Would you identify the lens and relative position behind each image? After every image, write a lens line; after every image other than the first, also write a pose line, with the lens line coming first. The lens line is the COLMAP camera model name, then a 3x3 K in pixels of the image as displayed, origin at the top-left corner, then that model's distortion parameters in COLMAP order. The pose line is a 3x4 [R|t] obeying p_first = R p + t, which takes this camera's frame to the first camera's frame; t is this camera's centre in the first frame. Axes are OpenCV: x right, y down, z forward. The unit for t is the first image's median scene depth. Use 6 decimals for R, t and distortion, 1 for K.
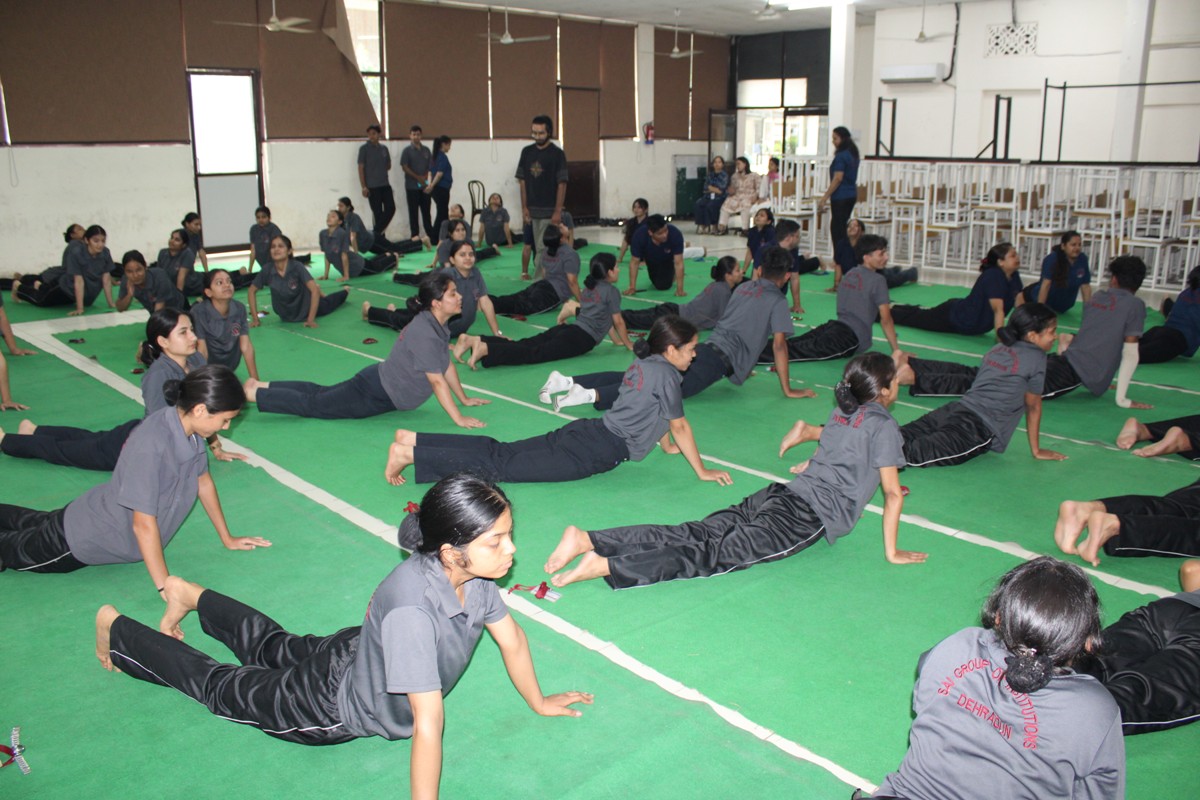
lens RADIAL K [[993.1, 0, 599.0], [0, 993.1, 405.6], [0, 0, 1]] dist [-0.161698, 0.143358]
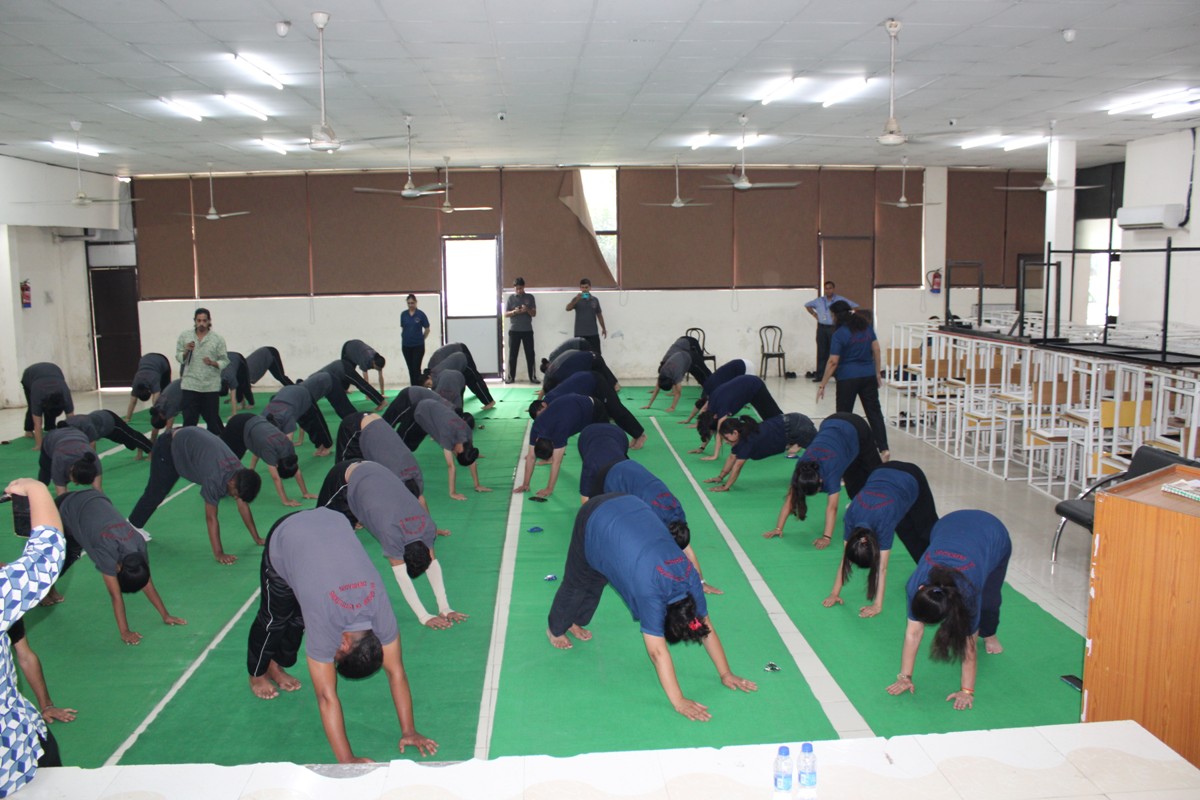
lens RADIAL K [[993.1, 0, 596.4], [0, 993.1, 398.5], [0, 0, 1]] dist [-0.161698, 0.143358]
pose [[0.762624, 0.083941, -0.641373, 0.545146], [-0.154706, 0.986437, -0.054851, -0.088000], [0.628070, 0.141055, 0.765266, 0.134440]]
